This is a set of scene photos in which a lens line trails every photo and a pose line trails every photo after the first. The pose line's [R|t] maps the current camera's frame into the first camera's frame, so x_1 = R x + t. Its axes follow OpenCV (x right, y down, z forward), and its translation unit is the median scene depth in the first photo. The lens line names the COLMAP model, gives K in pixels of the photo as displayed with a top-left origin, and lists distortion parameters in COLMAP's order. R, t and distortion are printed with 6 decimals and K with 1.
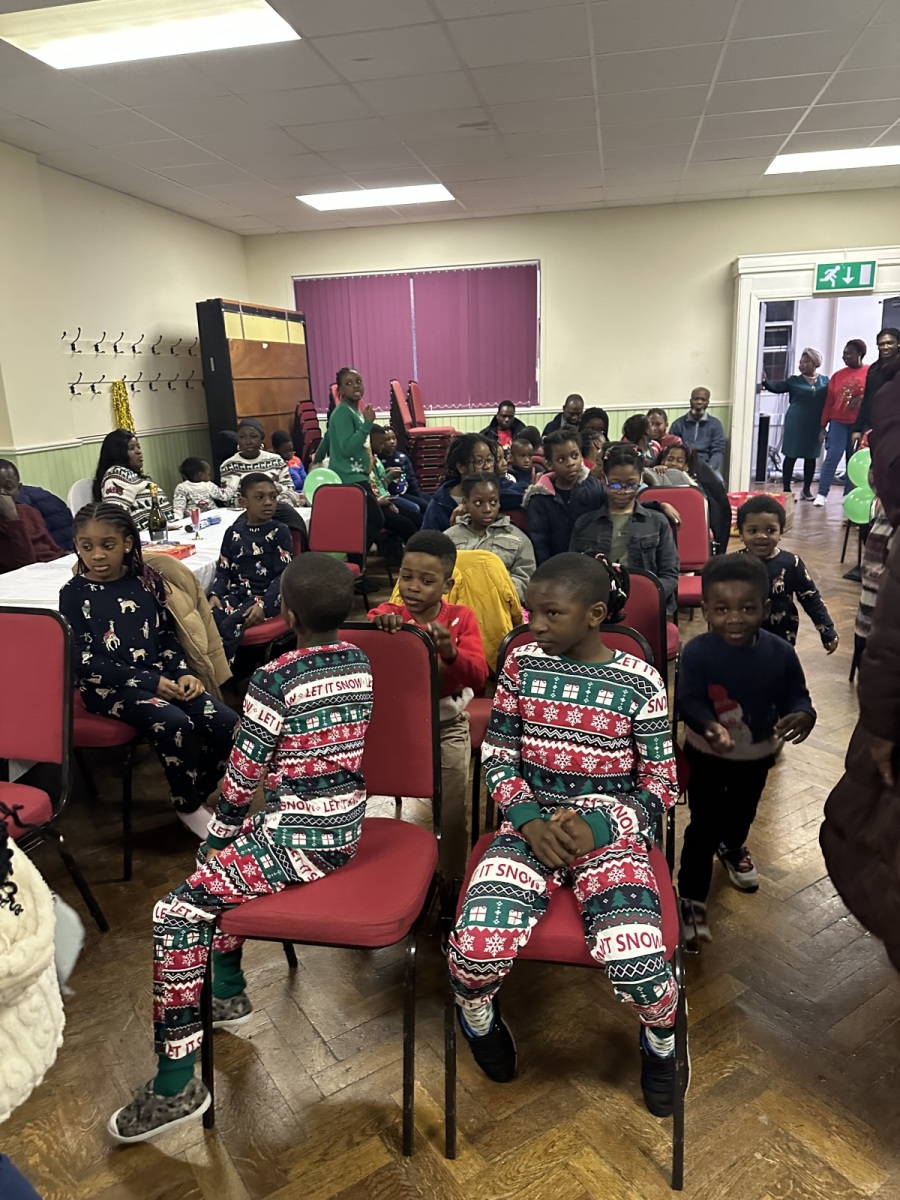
lens RADIAL K [[823.3, 0, 450.0], [0, 823.3, 600.0], [0, 0, 1]] dist [-0.001285, -0.095295]
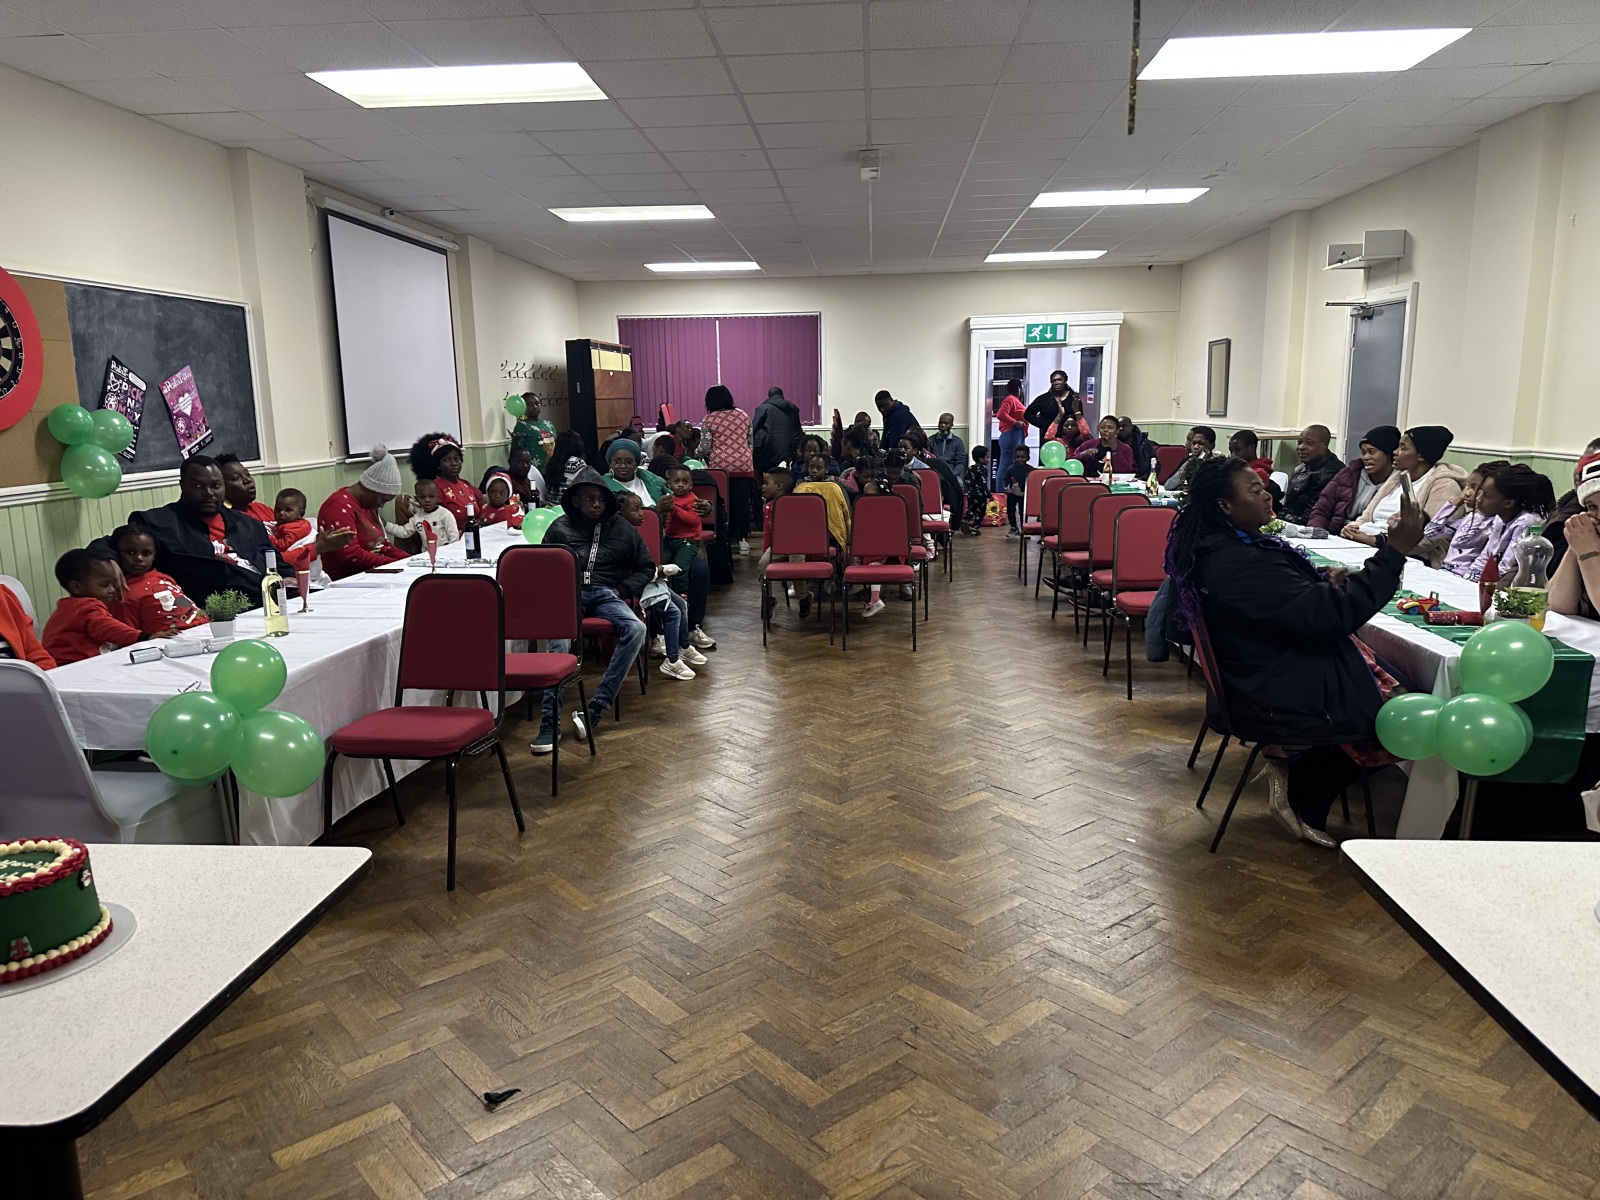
lens RADIAL K [[1106.4, 0, 800.0], [0, 1106.4, 600.0], [0, 0, 1]] dist [0.000633, 0.000253]
pose [[0.994147, 0.004787, 0.107929, -0.109993], [0.004669, 0.996181, -0.087186, 0.186050], [-0.107934, 0.087180, 0.990328, -0.678854]]
